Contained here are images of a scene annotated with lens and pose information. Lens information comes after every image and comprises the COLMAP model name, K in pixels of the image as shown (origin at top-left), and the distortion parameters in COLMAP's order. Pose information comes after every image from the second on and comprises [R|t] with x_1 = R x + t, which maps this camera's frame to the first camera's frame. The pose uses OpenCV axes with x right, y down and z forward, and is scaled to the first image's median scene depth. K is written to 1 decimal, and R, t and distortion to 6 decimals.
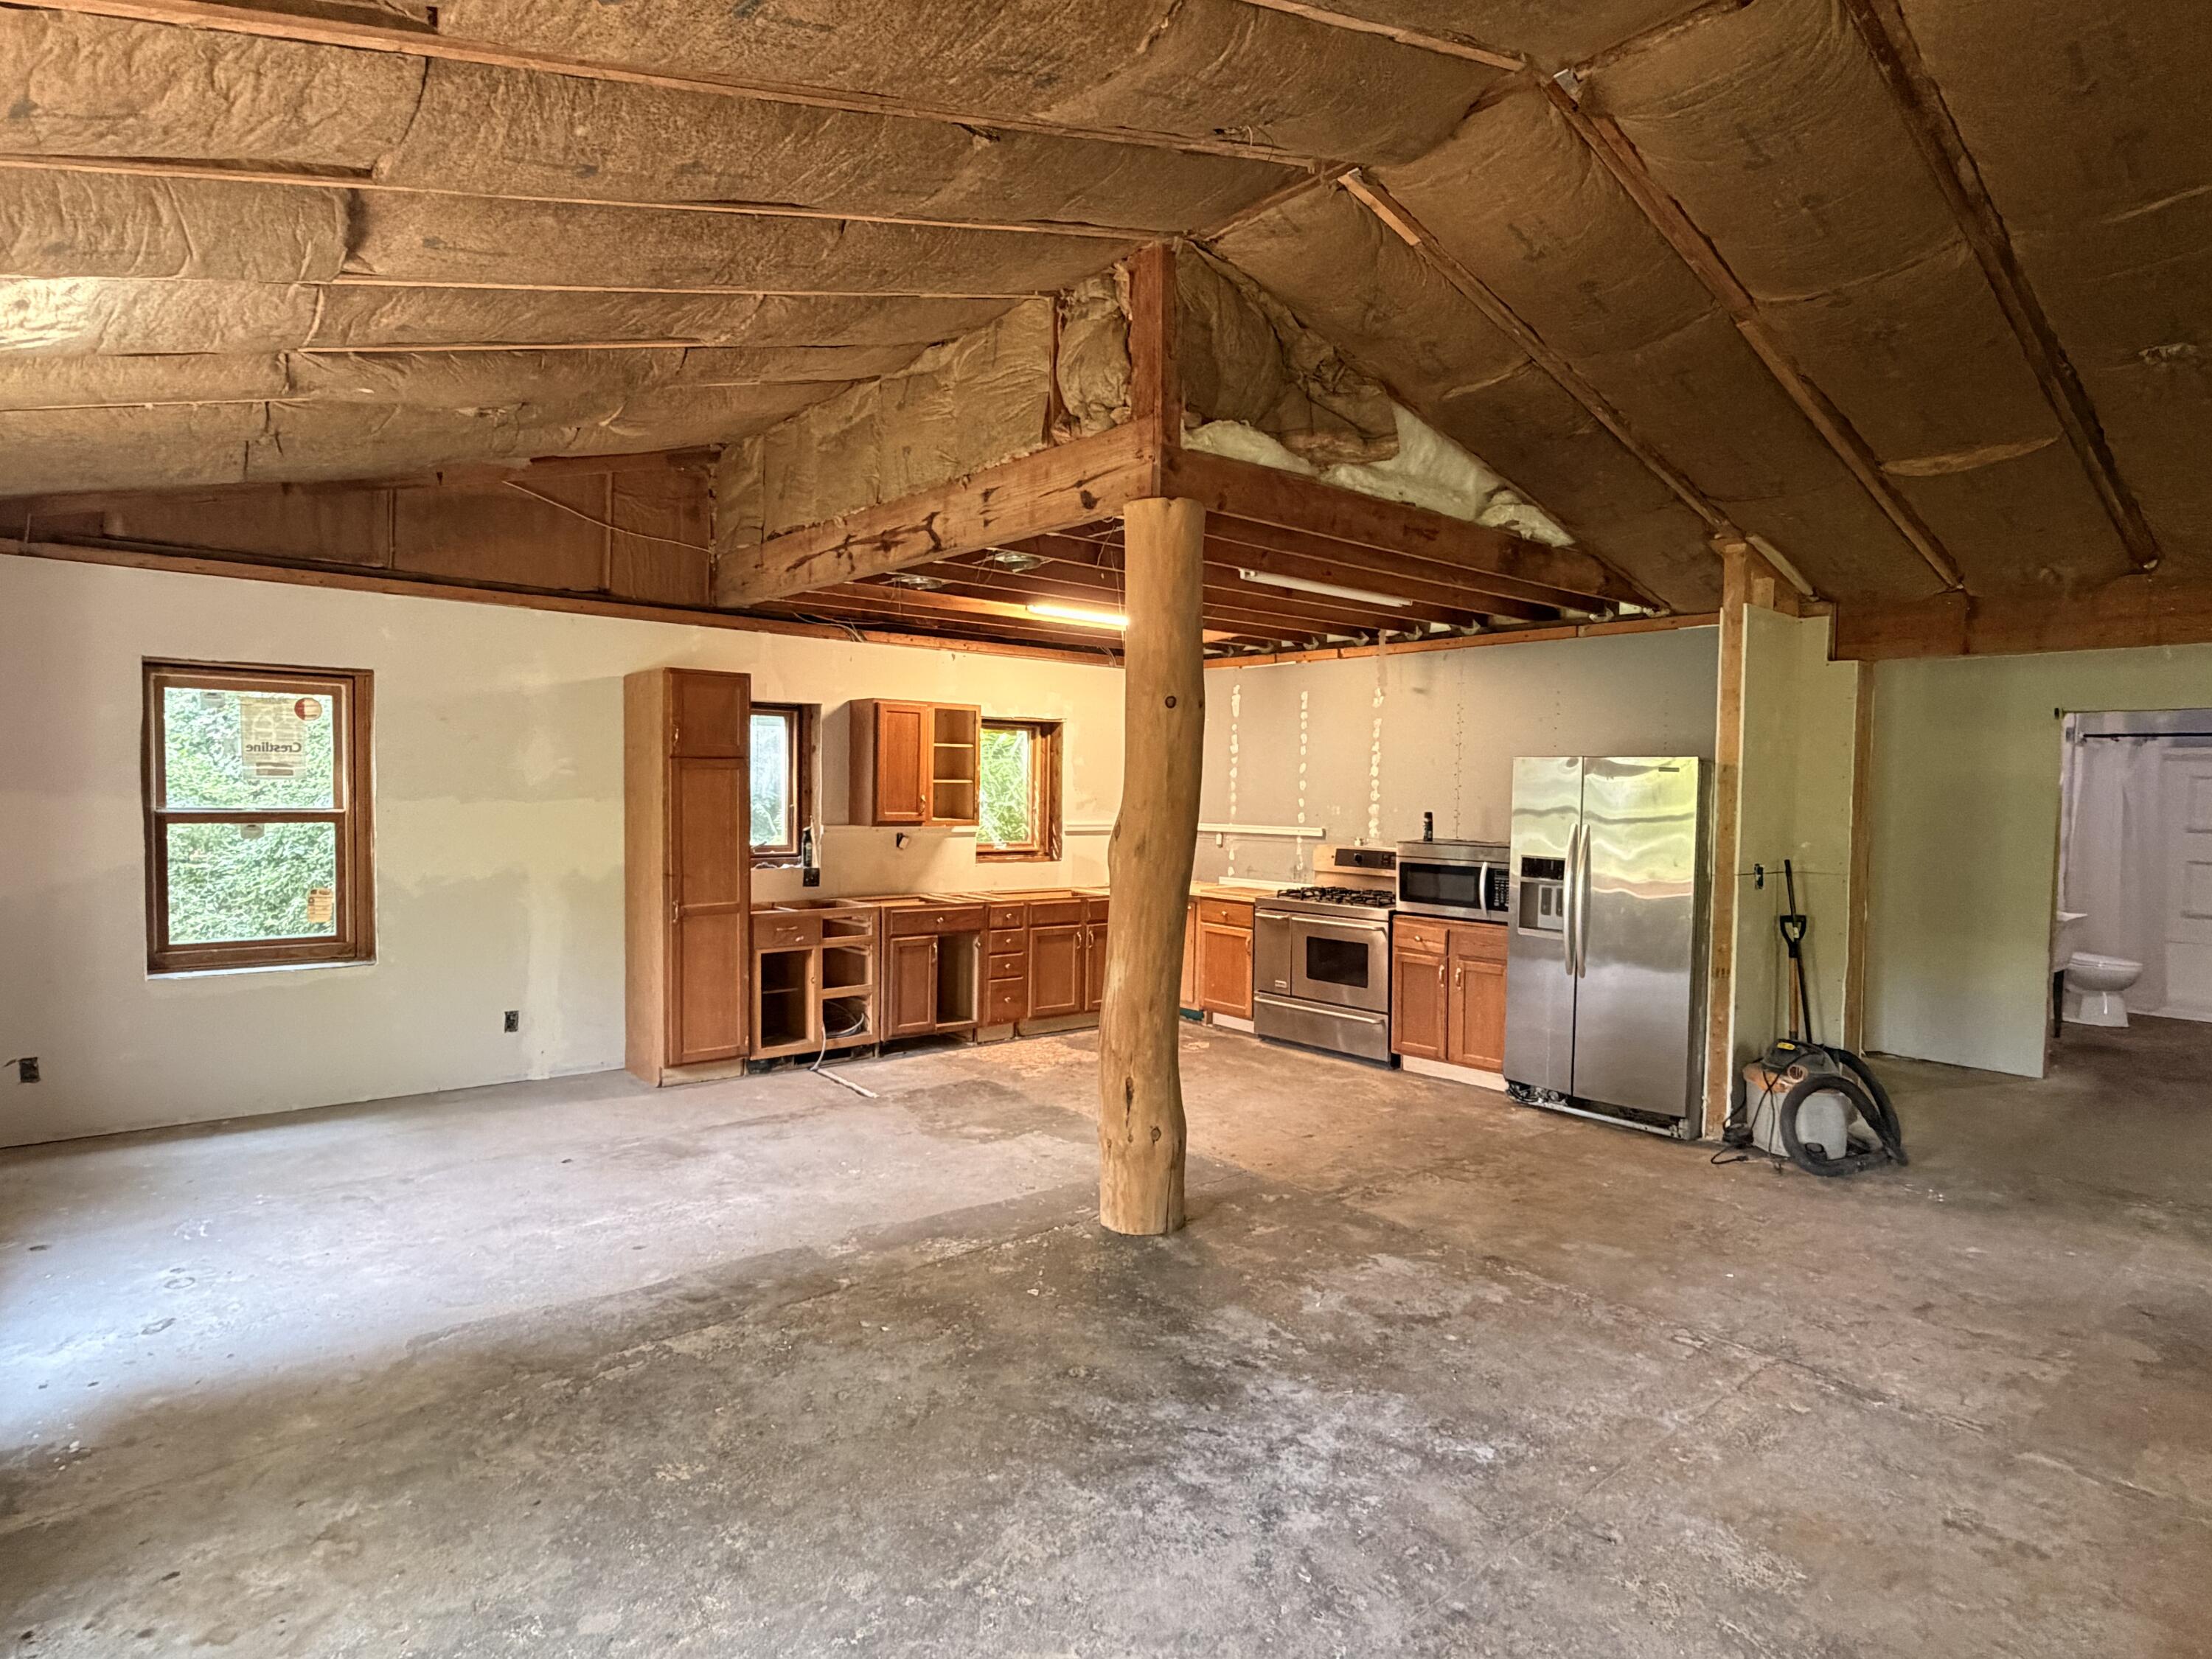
lens RADIAL K [[1195.6, 0, 1100.6], [0, 1195.6, 833.7], [0, 0, 1]] dist [0.001814, -0.000337]
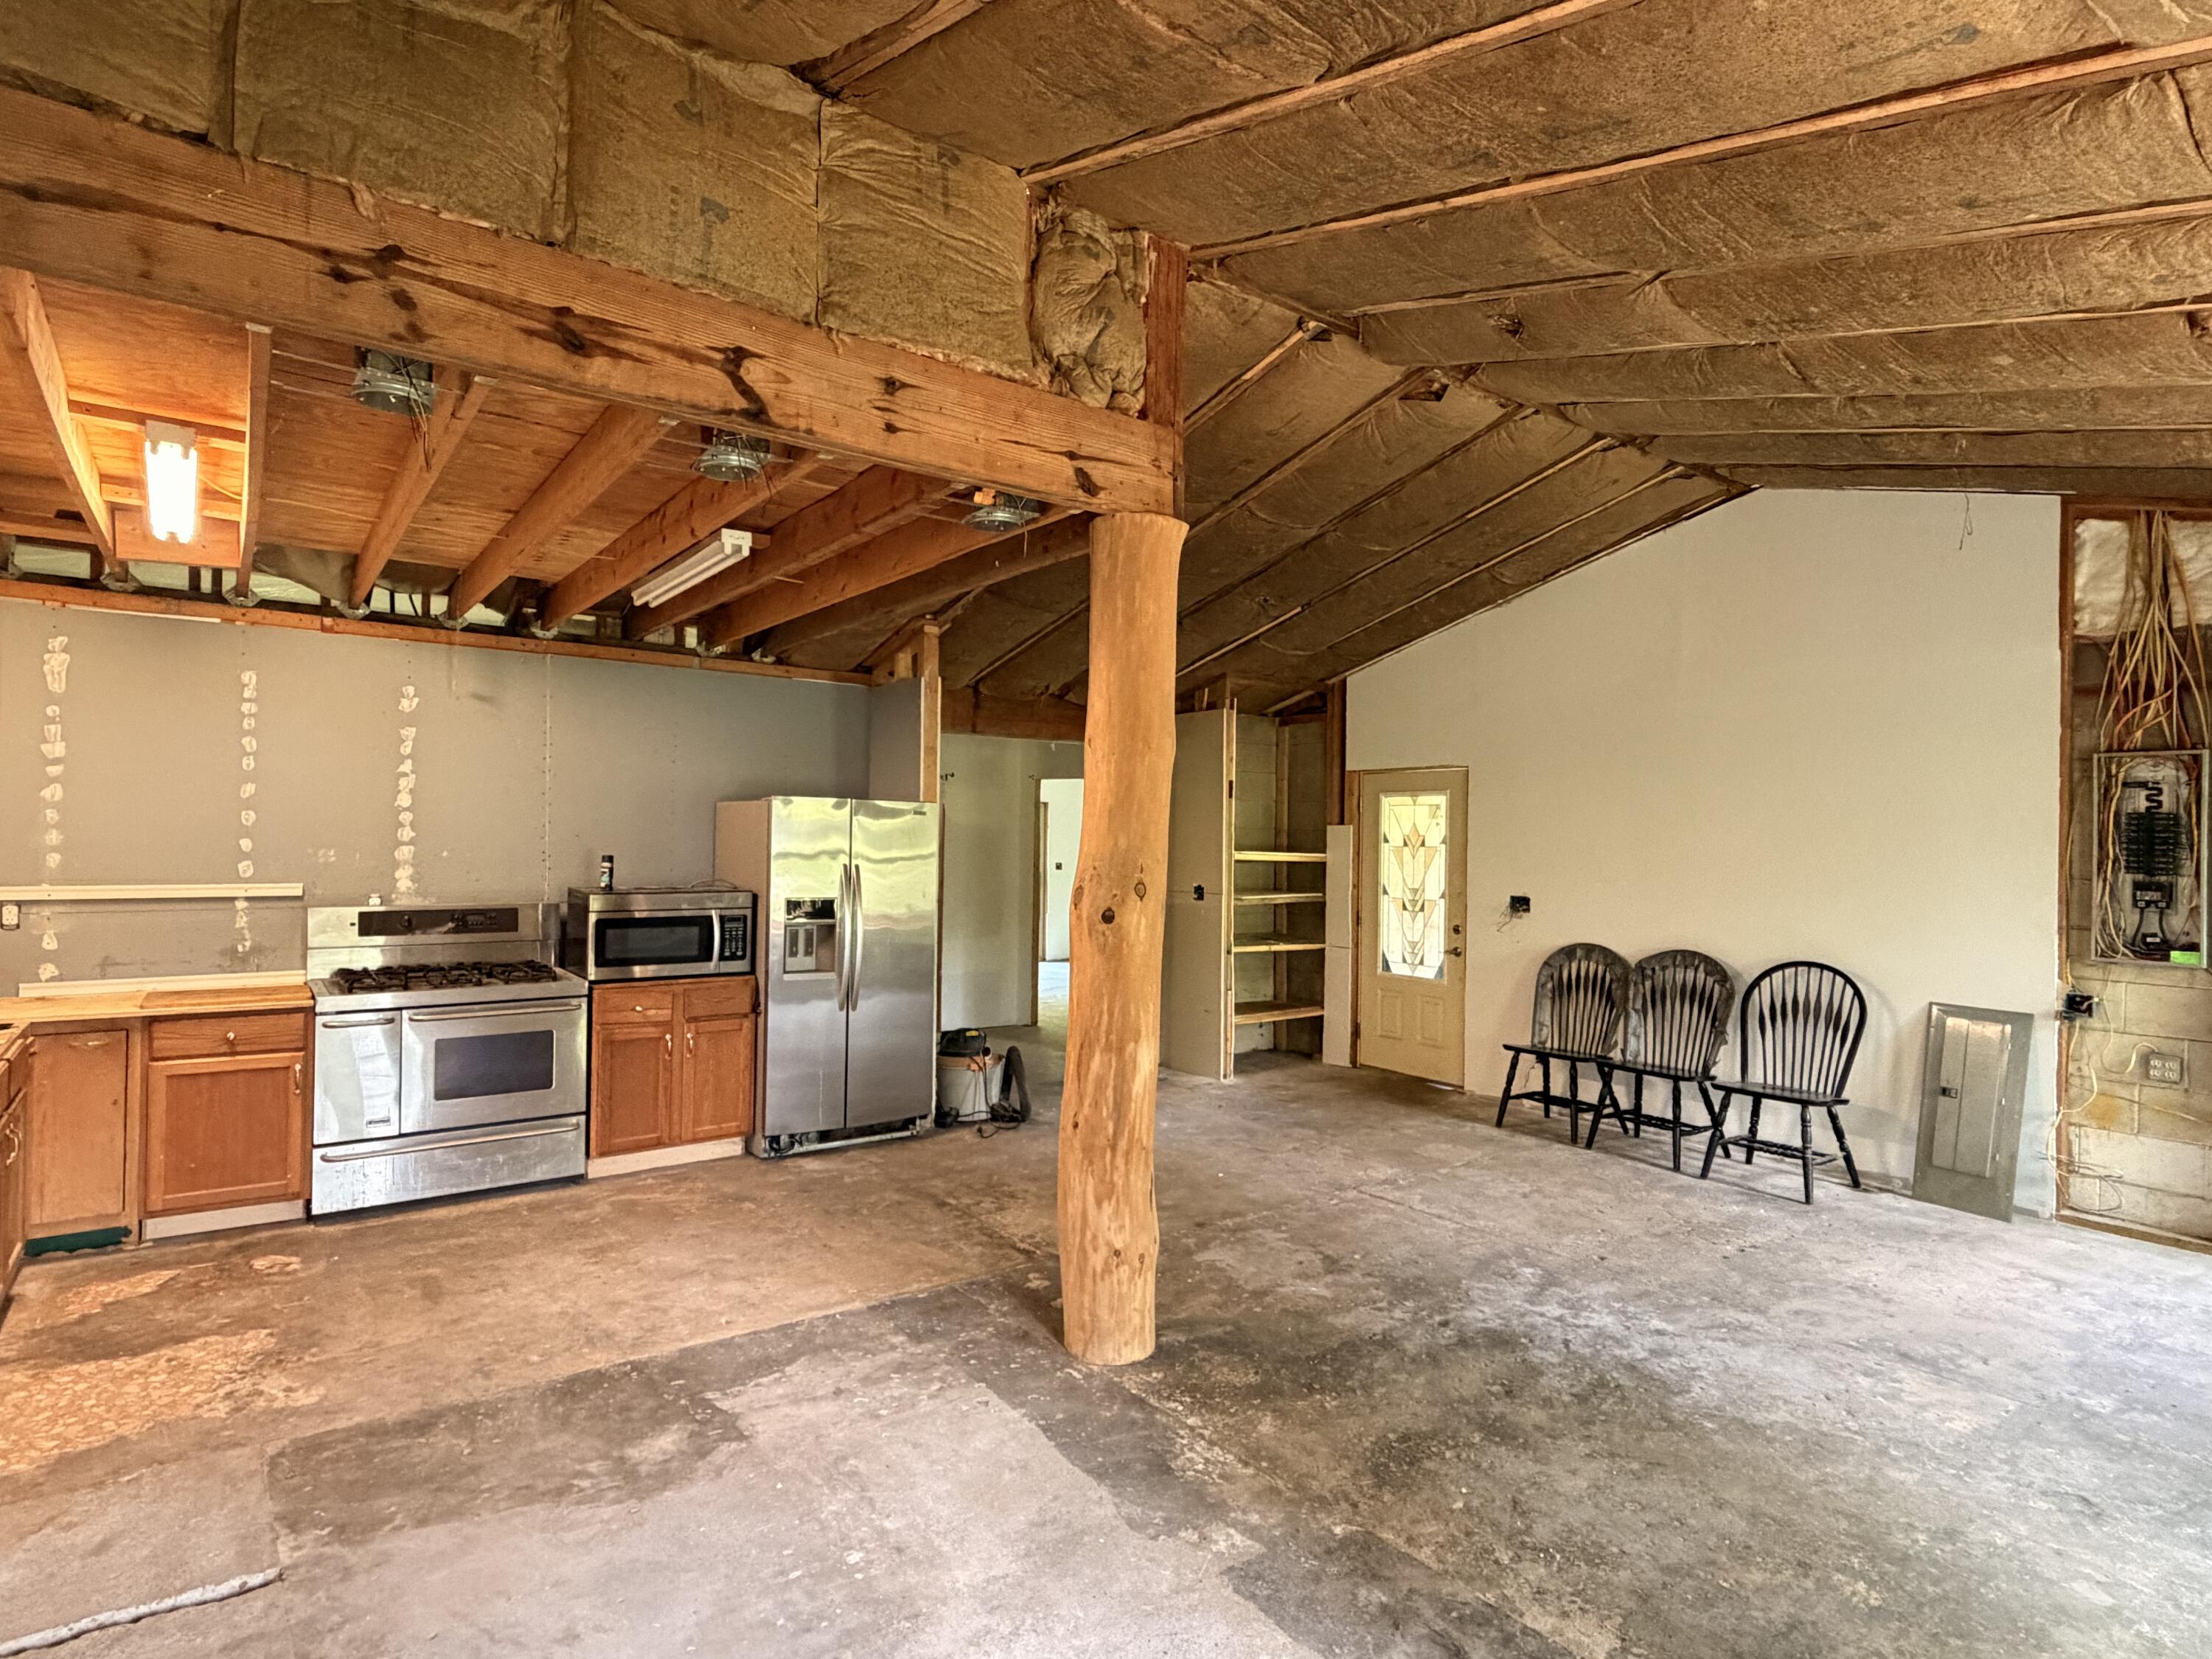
lens RADIAL K [[1195.6, 0, 1100.6], [0, 1195.6, 833.7], [0, 0, 1]] dist [0.001814, -0.000337]
pose [[0.053707, -0.009382, 0.998513, -0.526407], [0.024003, 0.999679, 0.008102, -0.031314], [-0.998268, 0.023533, 0.053915, 0.613008]]
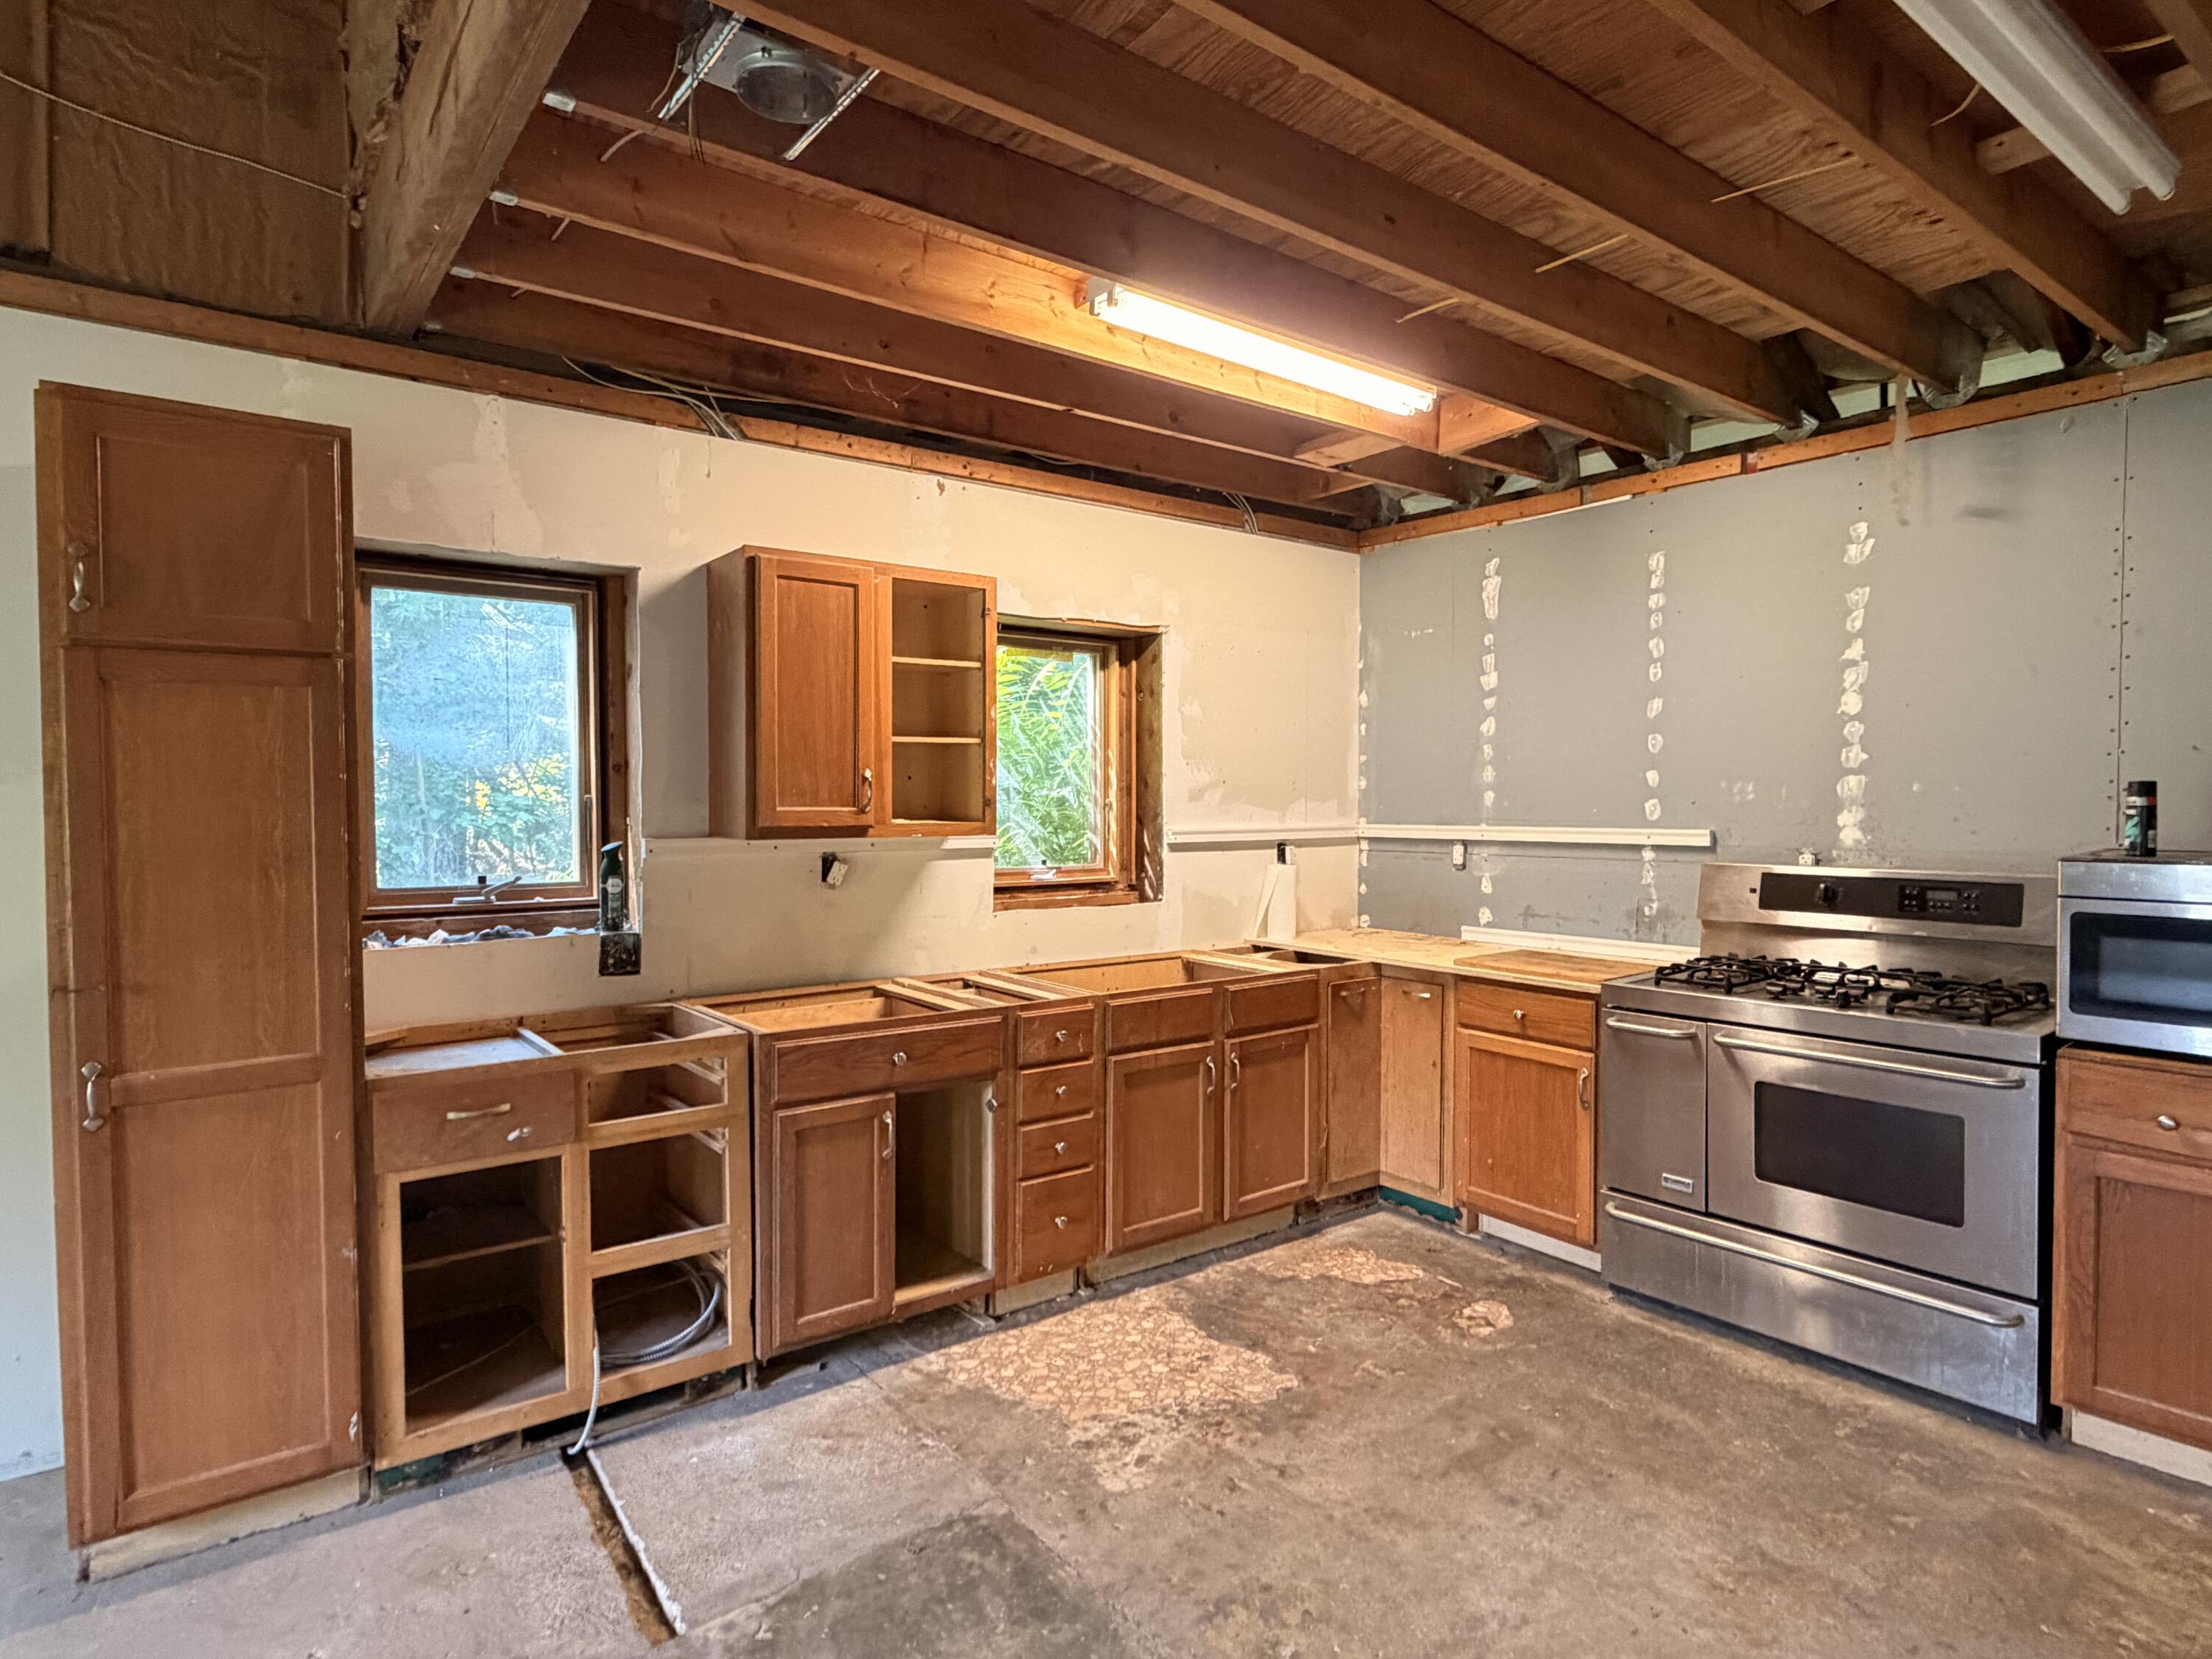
lens RADIAL K [[1195.6, 0, 1100.6], [0, 1195.6, 833.7], [0, 0, 1]] dist [0.001814, -0.000337]
pose [[0.998819, -0.014774, -0.046294, -0.043329], [0.014328, 0.999848, -0.009950, -0.001991], [0.046434, 0.009275, 0.998878, 0.595192]]
